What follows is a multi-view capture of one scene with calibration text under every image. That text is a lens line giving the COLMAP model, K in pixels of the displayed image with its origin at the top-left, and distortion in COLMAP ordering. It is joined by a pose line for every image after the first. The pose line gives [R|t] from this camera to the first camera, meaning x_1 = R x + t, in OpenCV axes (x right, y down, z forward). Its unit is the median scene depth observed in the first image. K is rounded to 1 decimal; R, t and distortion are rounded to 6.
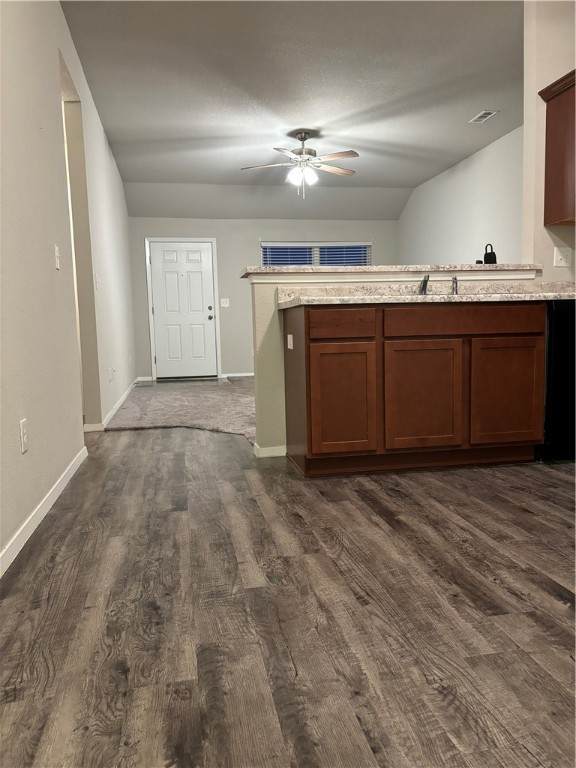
lens RADIAL K [[583.8, 0, 282.3], [0, 583.8, 381.3], [0, 0, 1]] dist [0.053292, -0.056342]
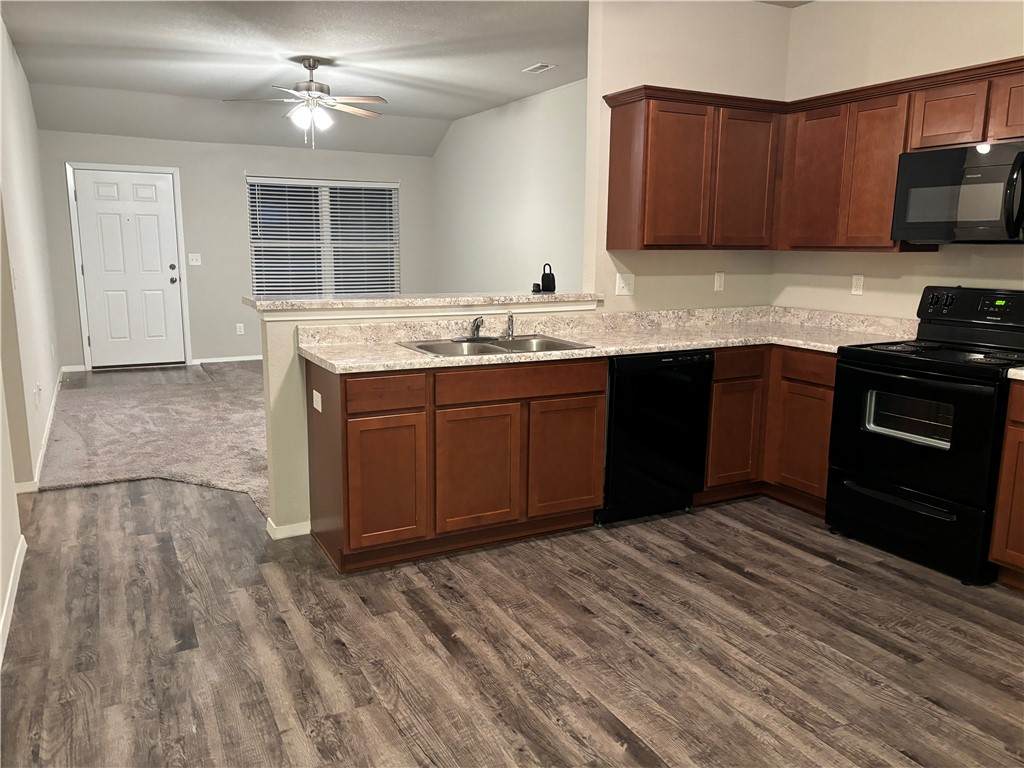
lens RADIAL K [[778.4, 0, 501.5], [0, 778.4, 386.8], [0, 0, 1]] dist [0.053292, -0.056342]
pose [[0.957807, -0.017076, 0.286905, -0.054956], [-0.005657, 0.996920, 0.078222, -0.184534], [-0.287357, -0.076545, 0.954760, -0.103429]]
